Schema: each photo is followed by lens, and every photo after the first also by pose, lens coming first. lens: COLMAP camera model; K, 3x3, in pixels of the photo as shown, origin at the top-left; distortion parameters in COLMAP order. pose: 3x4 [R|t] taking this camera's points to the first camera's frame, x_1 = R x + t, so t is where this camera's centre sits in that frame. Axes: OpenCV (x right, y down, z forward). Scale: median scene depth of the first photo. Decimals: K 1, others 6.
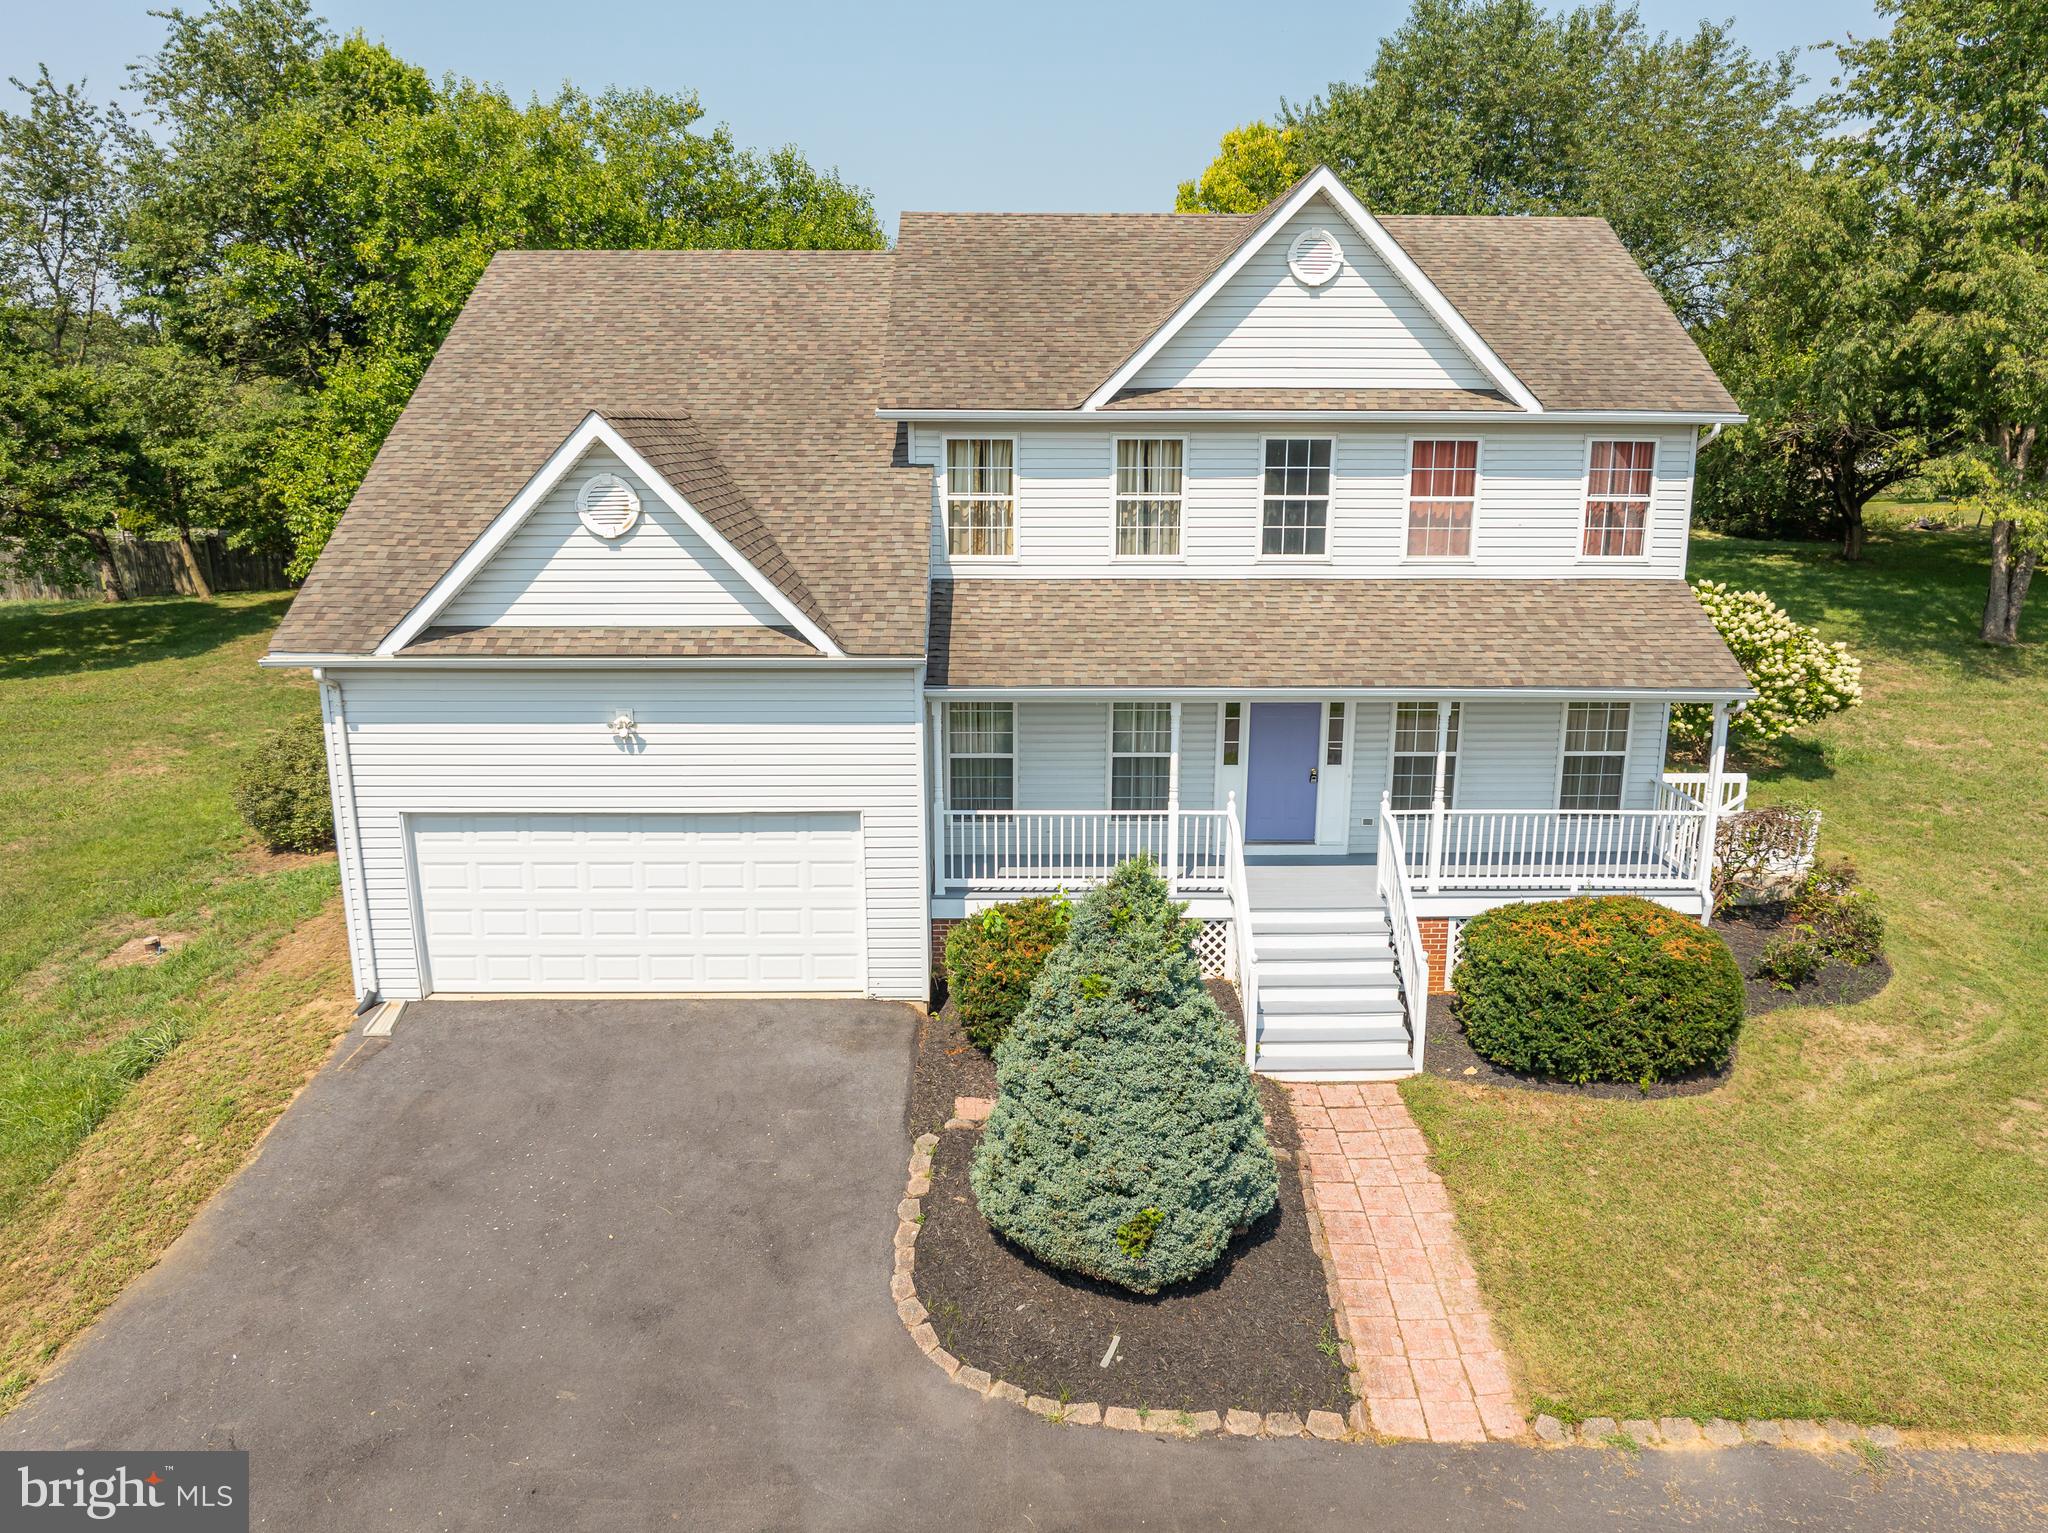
lens RADIAL K [[1451.7, 0, 1028.1], [0, 1451.7, 763.1], [0, 0, 1]] dist [-0.034701, 0.001040]
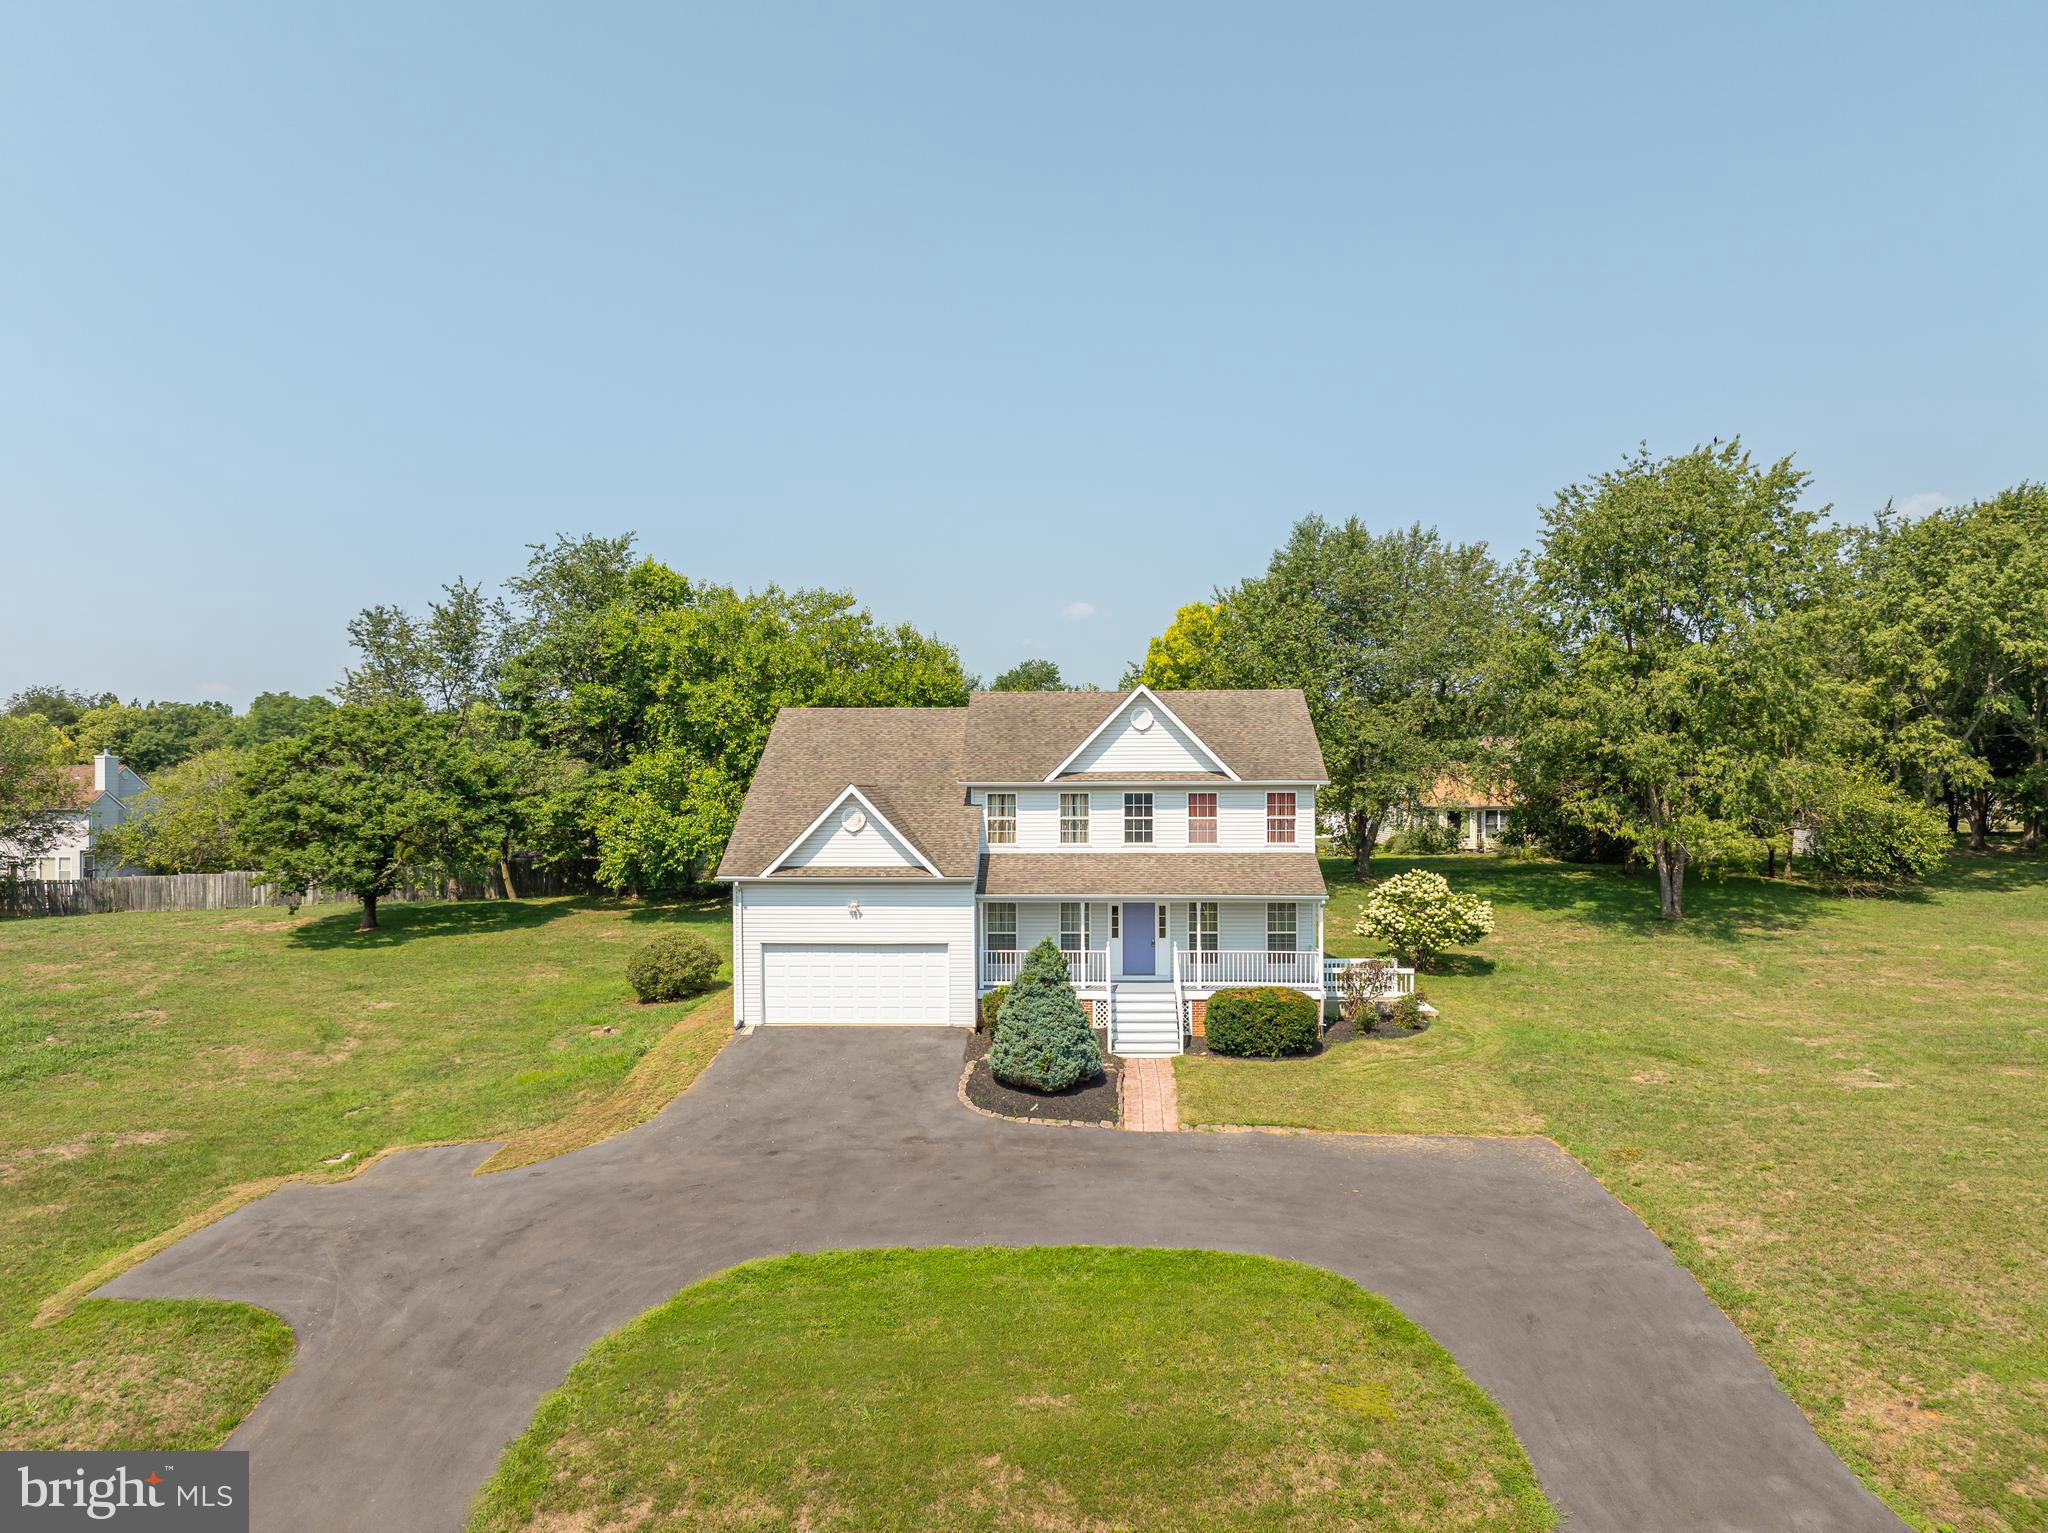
lens RADIAL K [[1451.7, 0, 1028.1], [0, 1451.7, 763.1], [0, 0, 1]] dist [-0.034701, 0.001040]
pose [[0.998606, -0.005692, -0.052481, 0.132110], [-0.007288, 0.969782, -0.243865, 0.298159], [0.052283, 0.243908, 0.968388, -1.274504]]
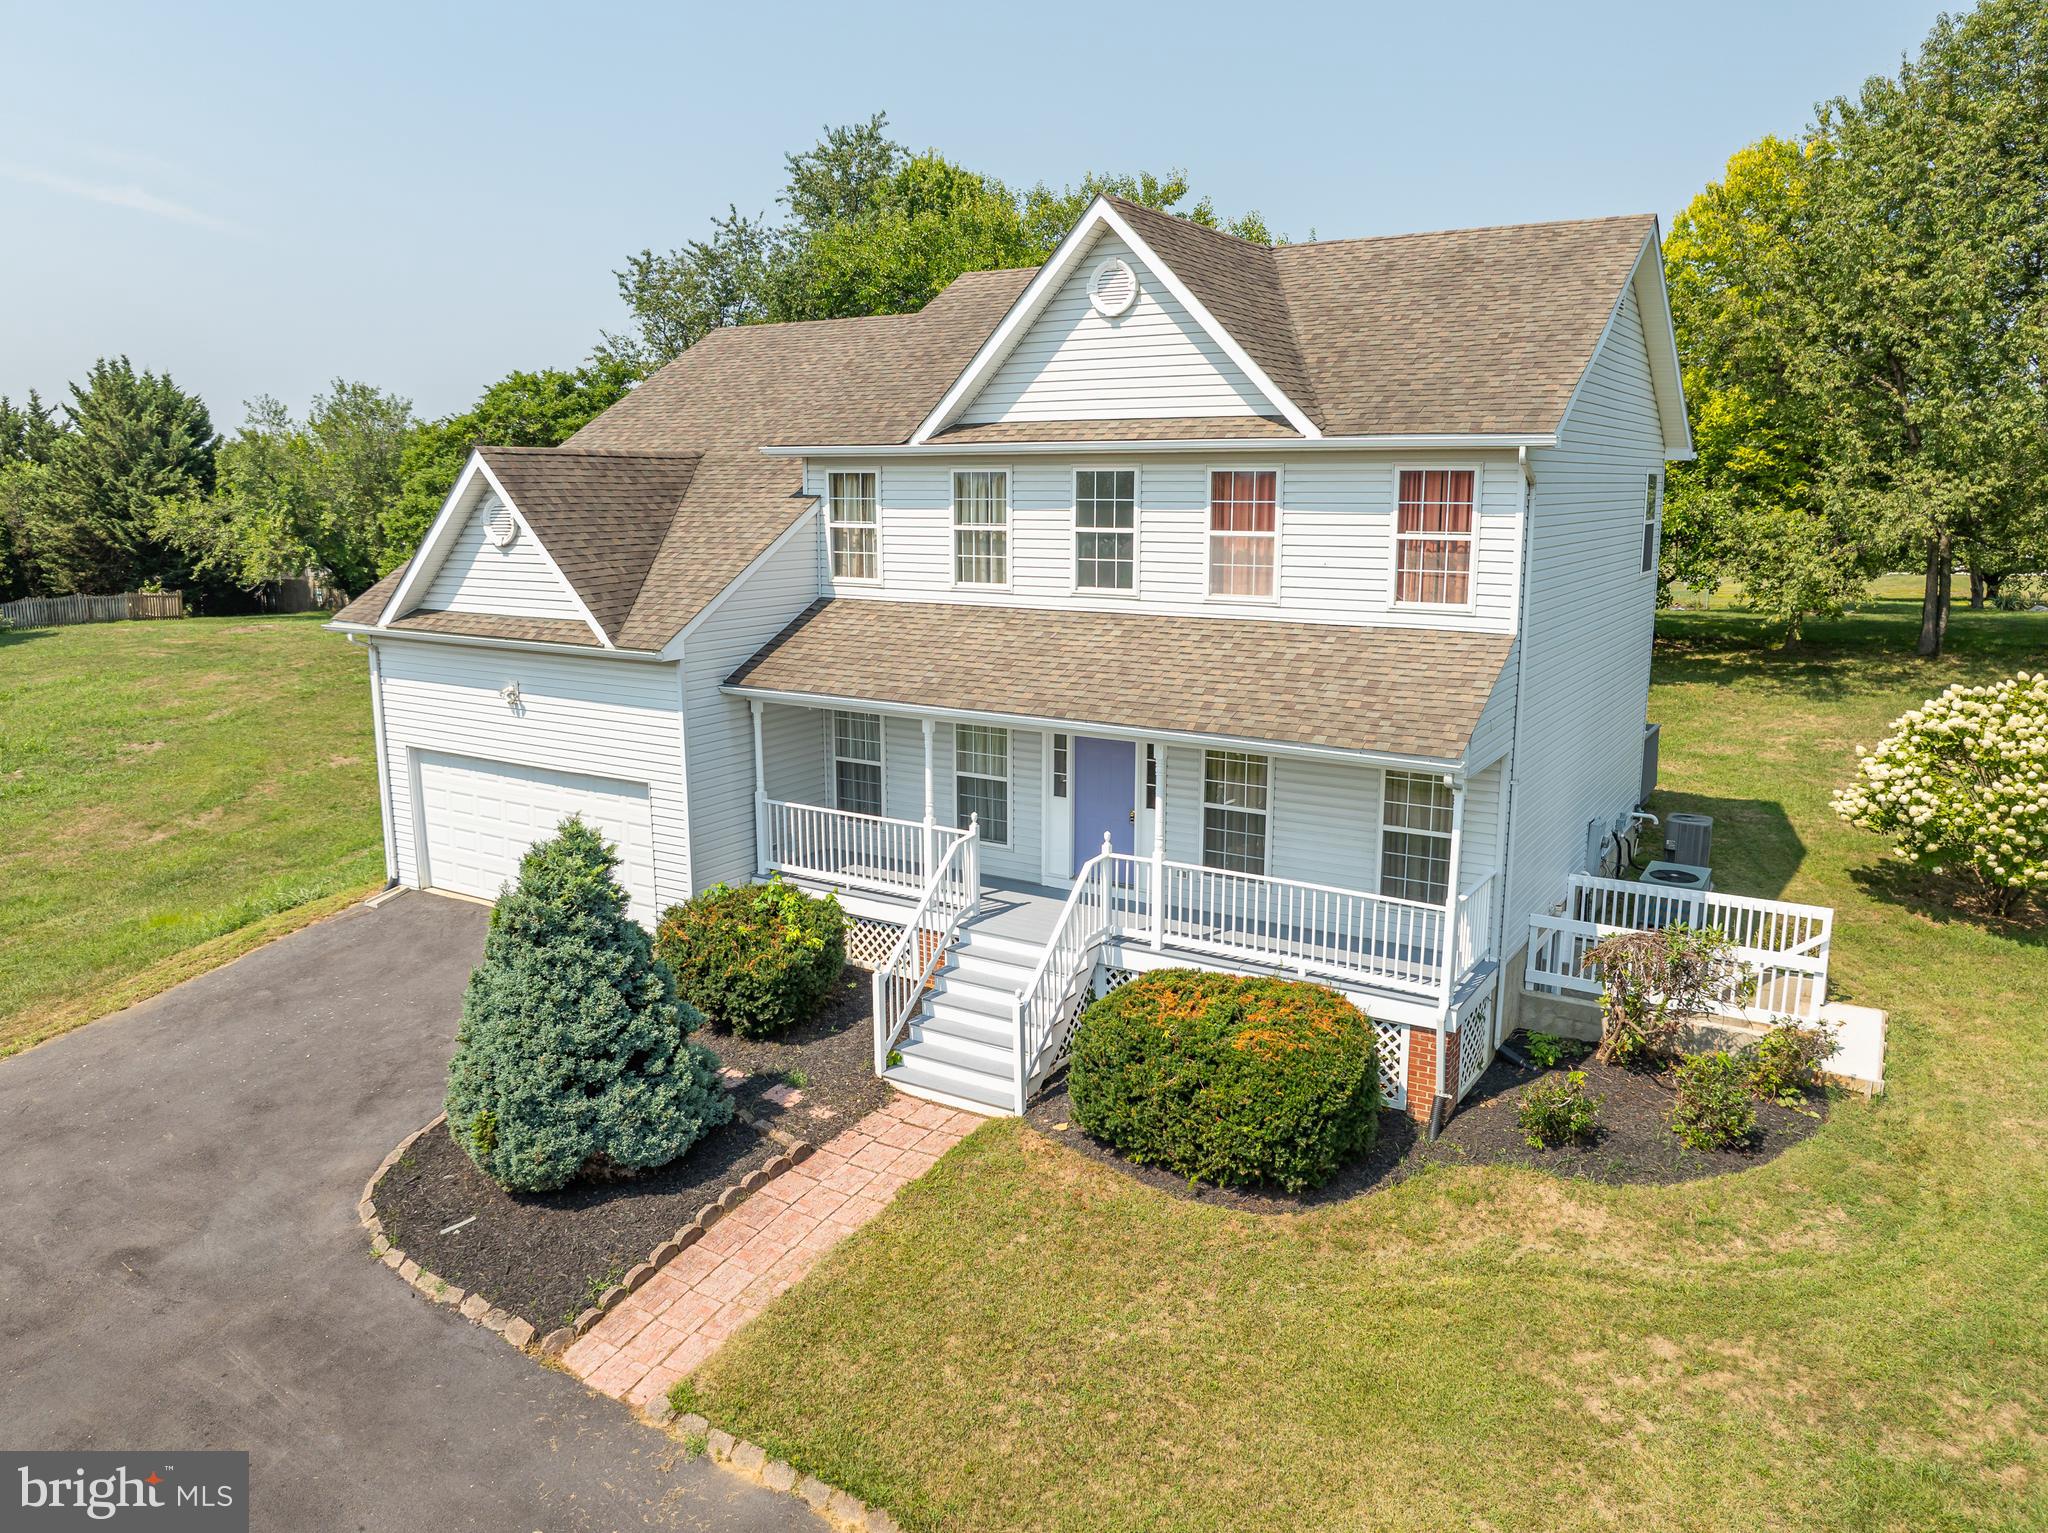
lens RADIAL K [[1451.7, 0, 1028.1], [0, 1451.7, 763.1], [0, 0, 1]] dist [-0.034701, 0.001040]
pose [[0.836230, 0.102282, -0.538756, 0.695183], [-0.127870, 0.991739, -0.010193, -0.009243], [0.533262, 0.077414, 0.842400, 0.153882]]
